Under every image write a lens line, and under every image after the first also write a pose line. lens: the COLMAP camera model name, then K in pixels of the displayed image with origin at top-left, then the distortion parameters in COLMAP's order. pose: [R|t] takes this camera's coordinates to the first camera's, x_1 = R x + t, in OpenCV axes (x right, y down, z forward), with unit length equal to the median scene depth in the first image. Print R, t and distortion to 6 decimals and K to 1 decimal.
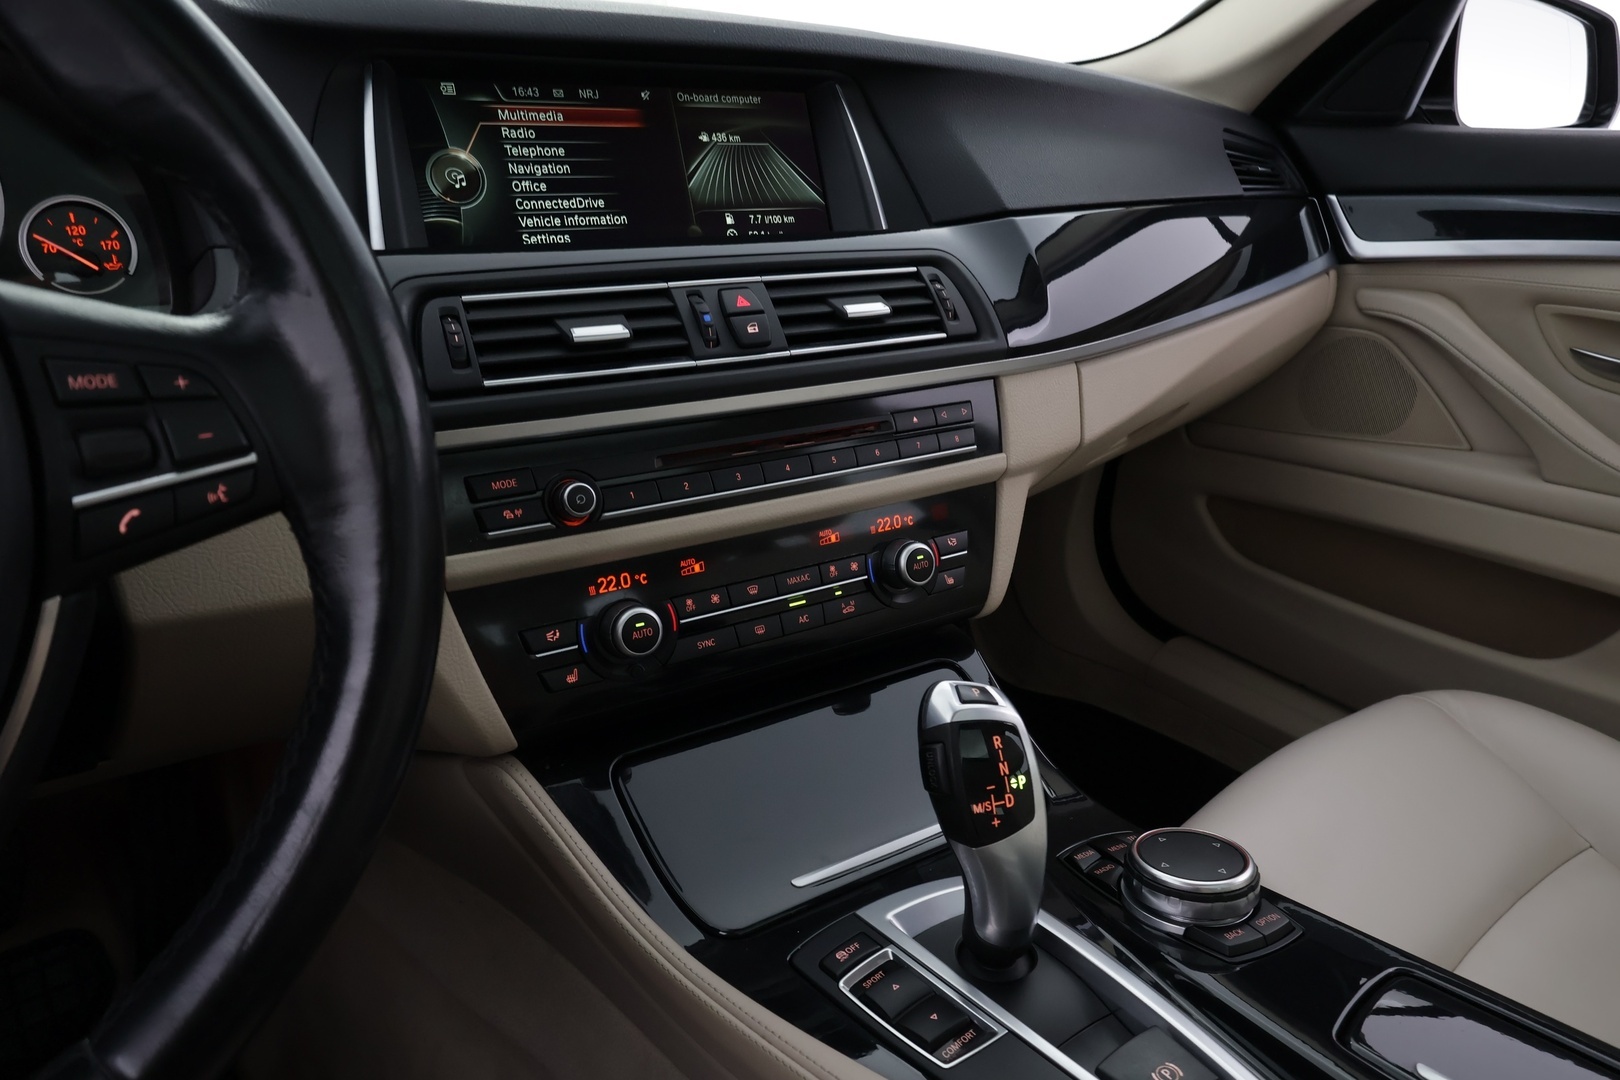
lens RADIAL K [[1076.6, 0, 813.8], [0, 1076.6, 542.4], [0, 0, 1]] dist [0.005123, -0.002360]
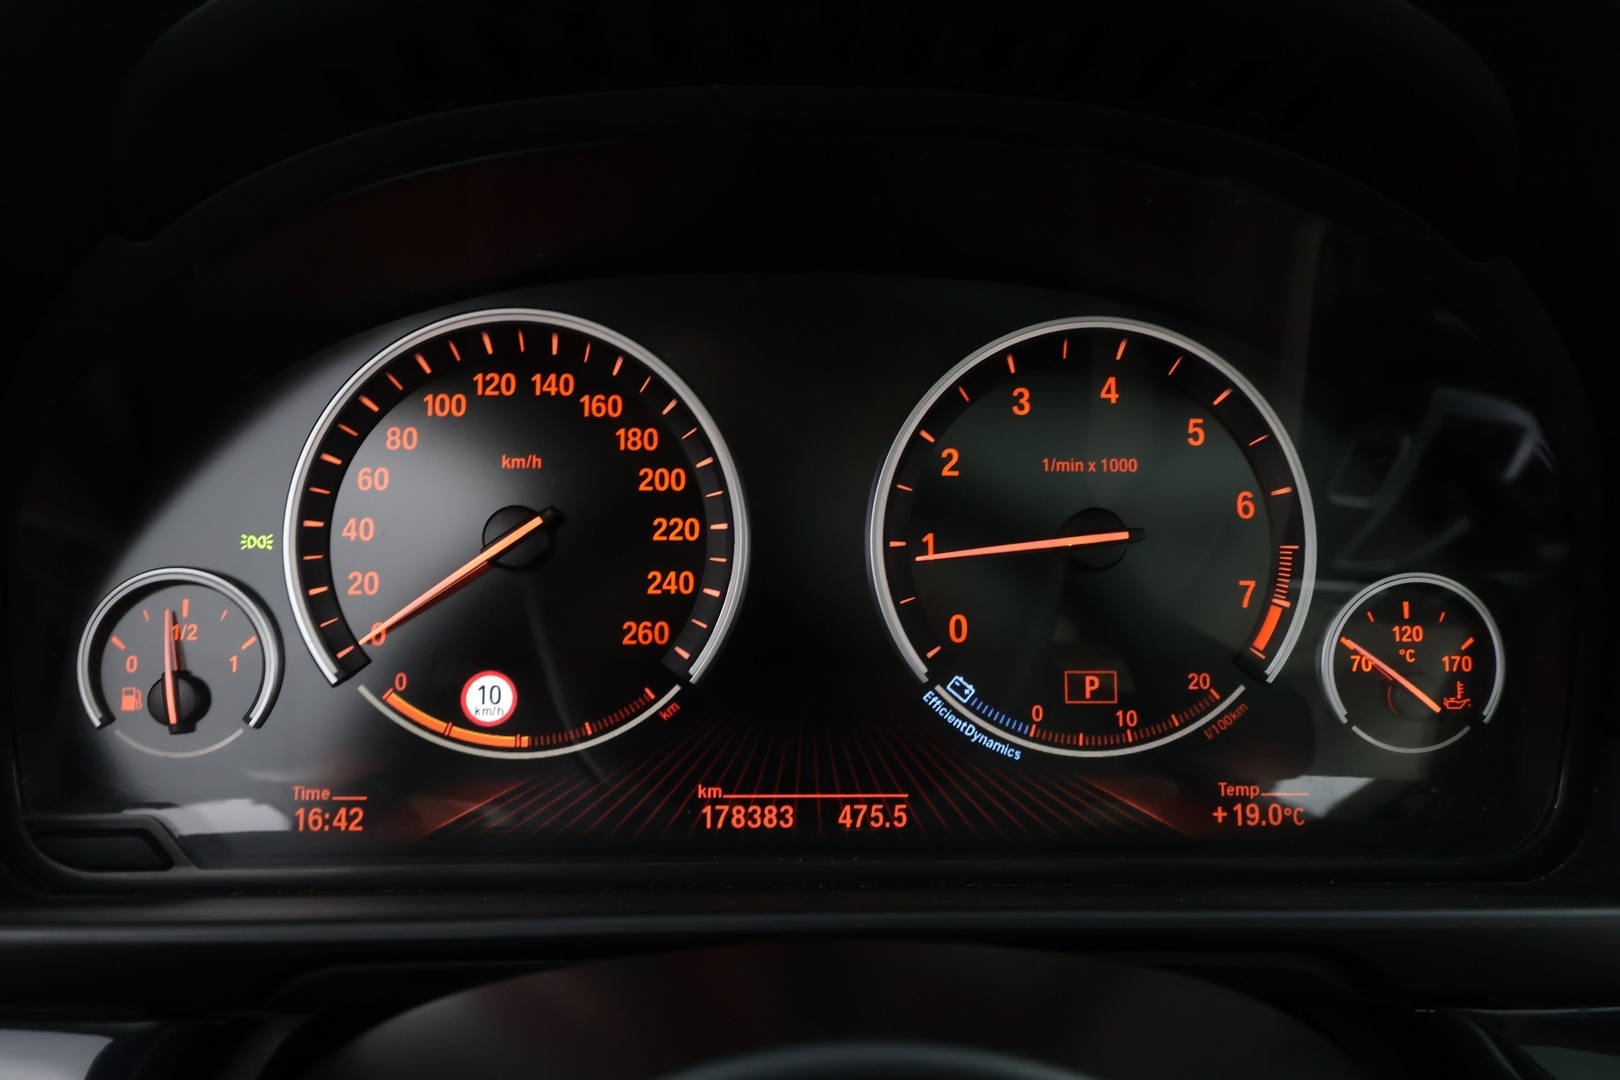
lens RADIAL K [[1294.6, 0, 826.5], [0, 1294.6, 540.6], [0, 0, 1]] dist [0.000177, 0.003861]
pose [[0.801830, 0.099272, -0.589249, -0.463037], [-0.220725, 0.965569, -0.137684, -0.155596], [0.555292, 0.240461, 0.796134, 0.275322]]
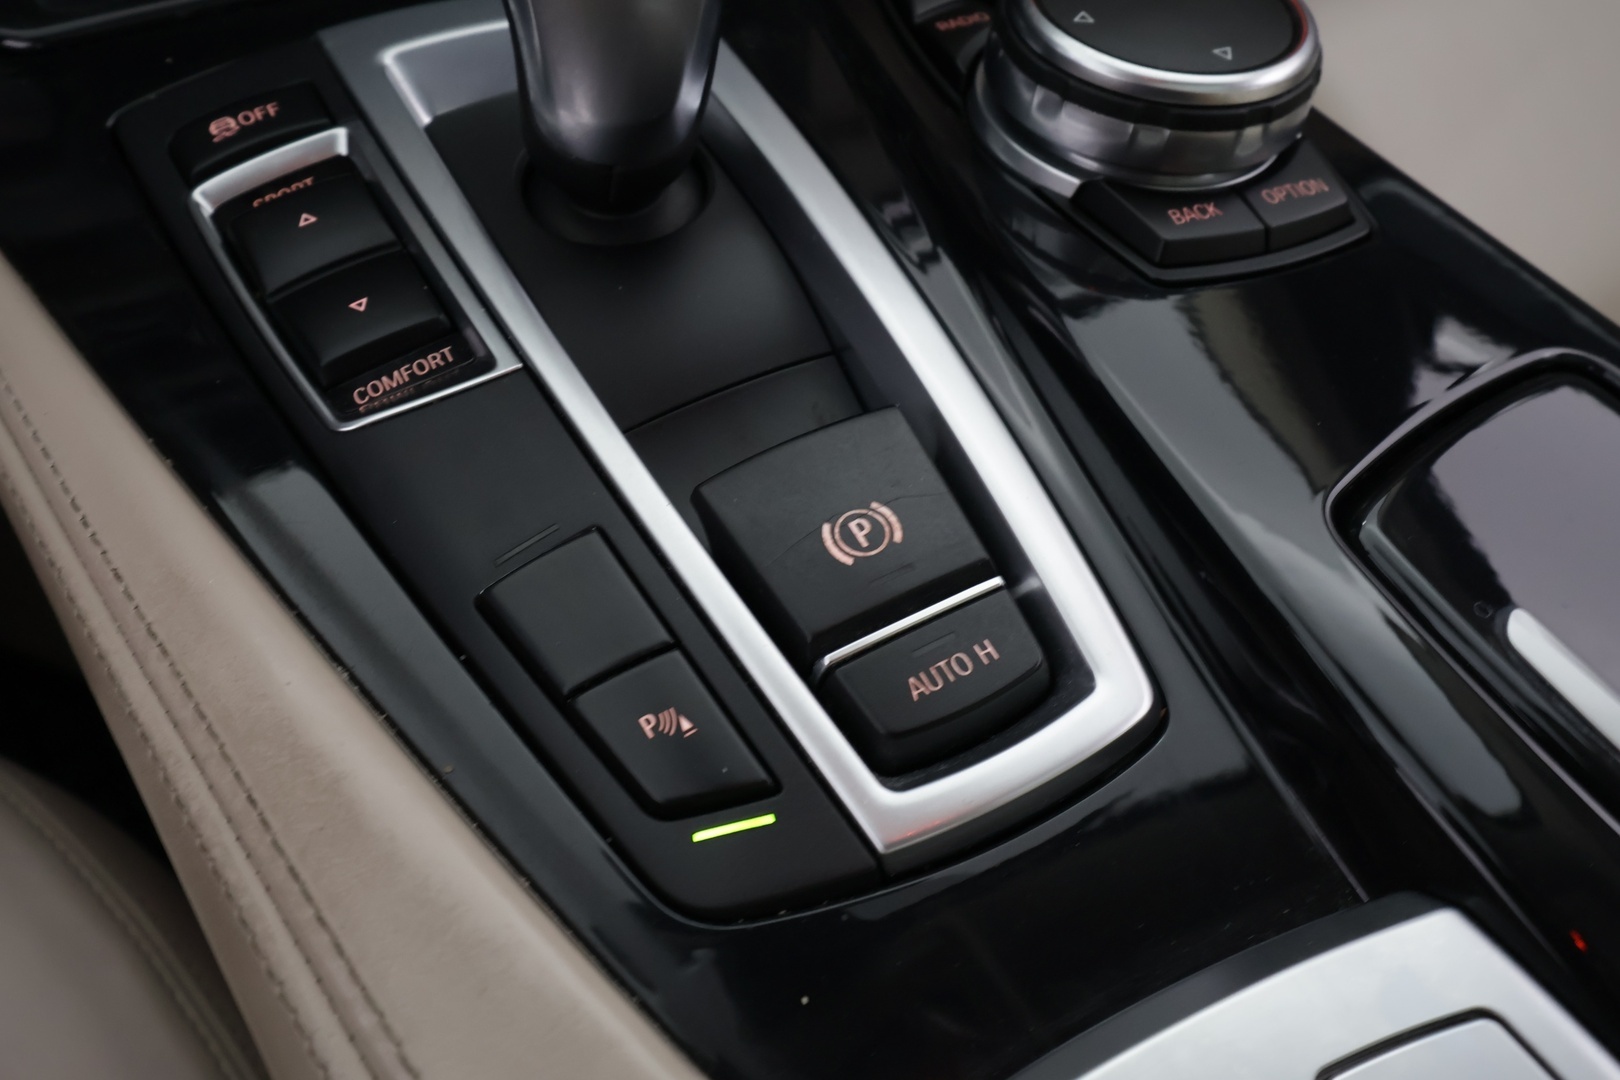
lens RADIAL K [[1294.6, 0, 811.0], [0, 1294.6, 539.5], [0, 0, 1]] dist [0.000177, 0.003861]
pose [[0.990474, 0.137345, 0.009885, 0.220393], [-0.115777, 0.791771, 0.599745, 0.159584], [0.074546, -0.595176, 0.800130, 0.453312]]
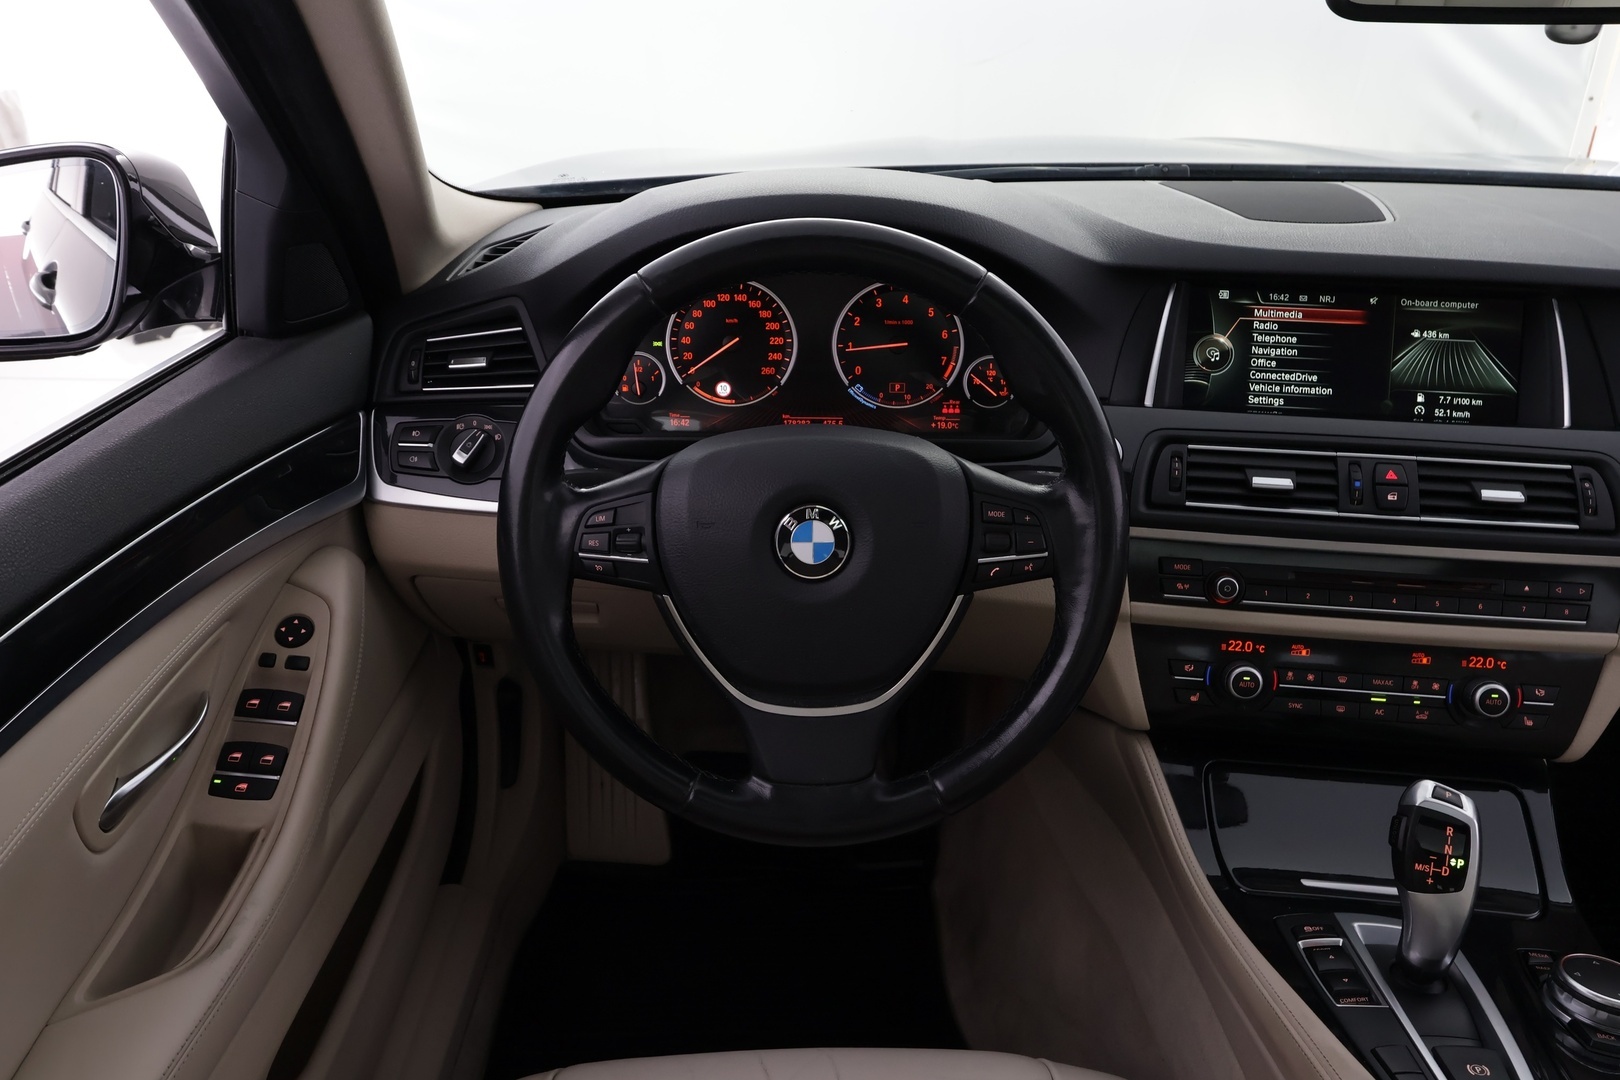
lens RADIAL K [[1294.6, 0, 793.2], [0, 1294.6, 535.8], [0, 0, 1]] dist [0.000177, 0.003861]
pose [[0.768305, 0.241731, -0.592684, 0.350361], [-0.232574, 0.968088, 0.093353, -0.128734], [0.596337, 0.066119, 0.800007, -0.777924]]
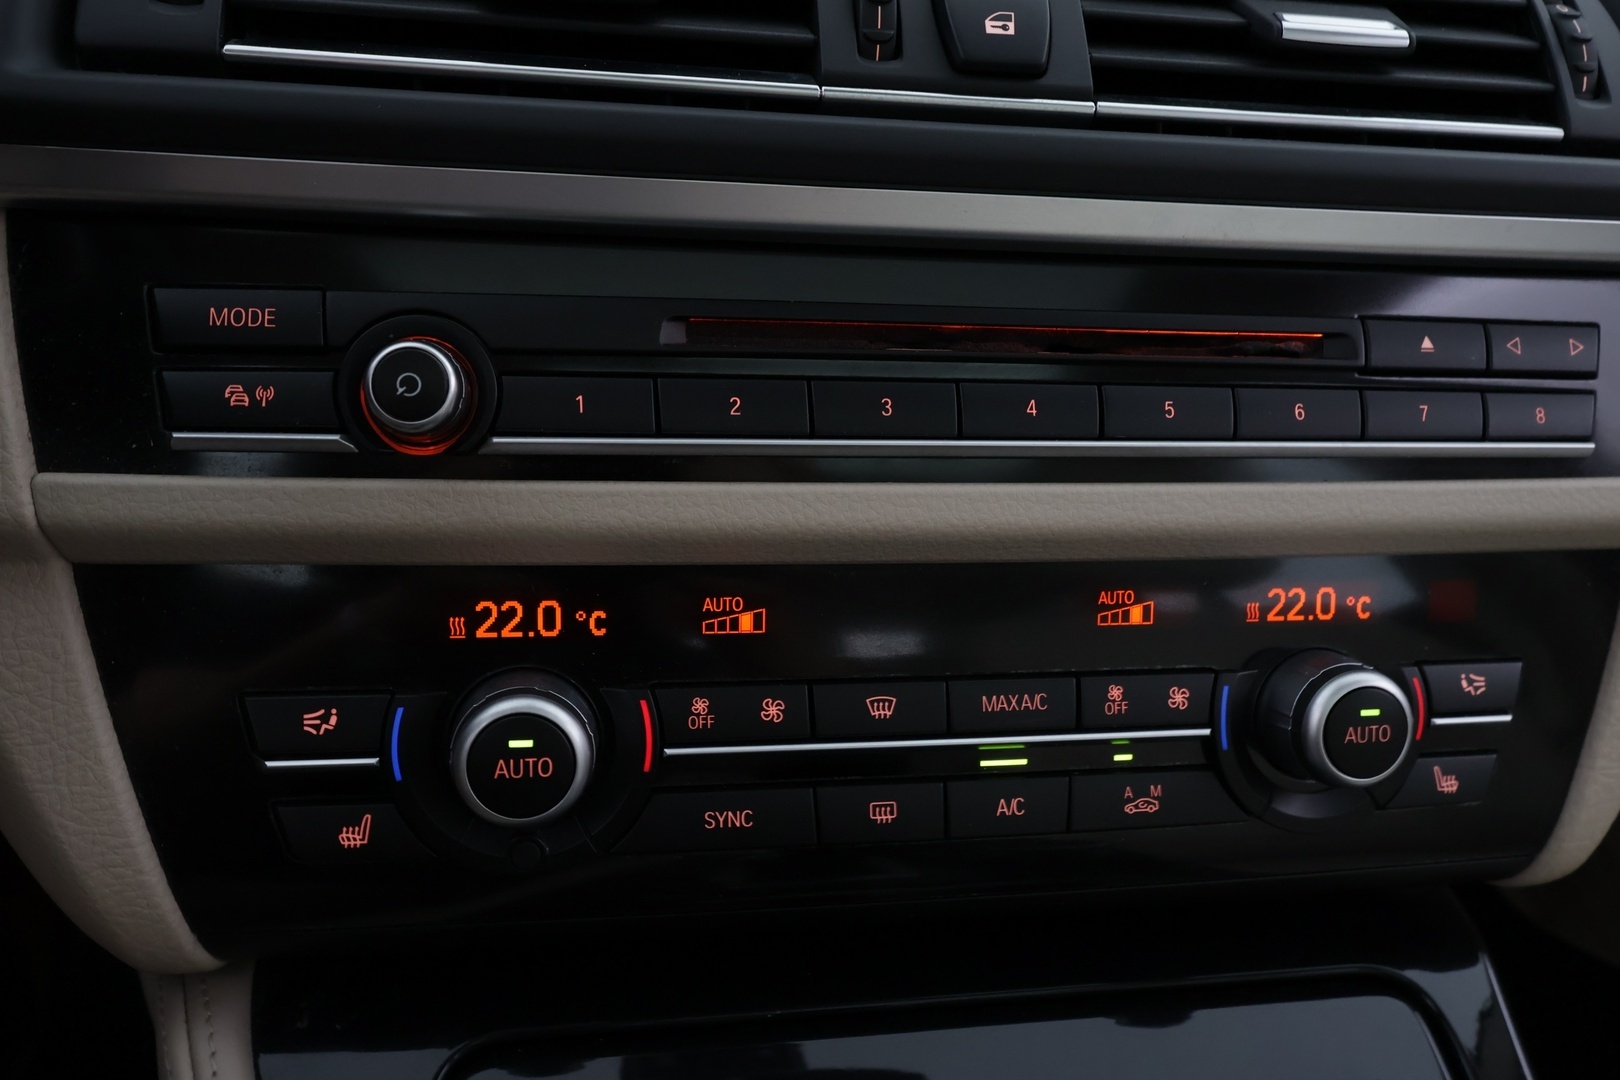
lens RADIAL K [[1294.6, 0, 814.6], [0, 1294.6, 532.0], [0, 0, 1]] dist [0.000177, 0.003861]
pose [[0.924800, 0.177236, -0.336648, 0.067476], [-0.182863, 0.983021, 0.015193, -0.020297], [0.333625, 0.047510, 0.941508, 0.569689]]
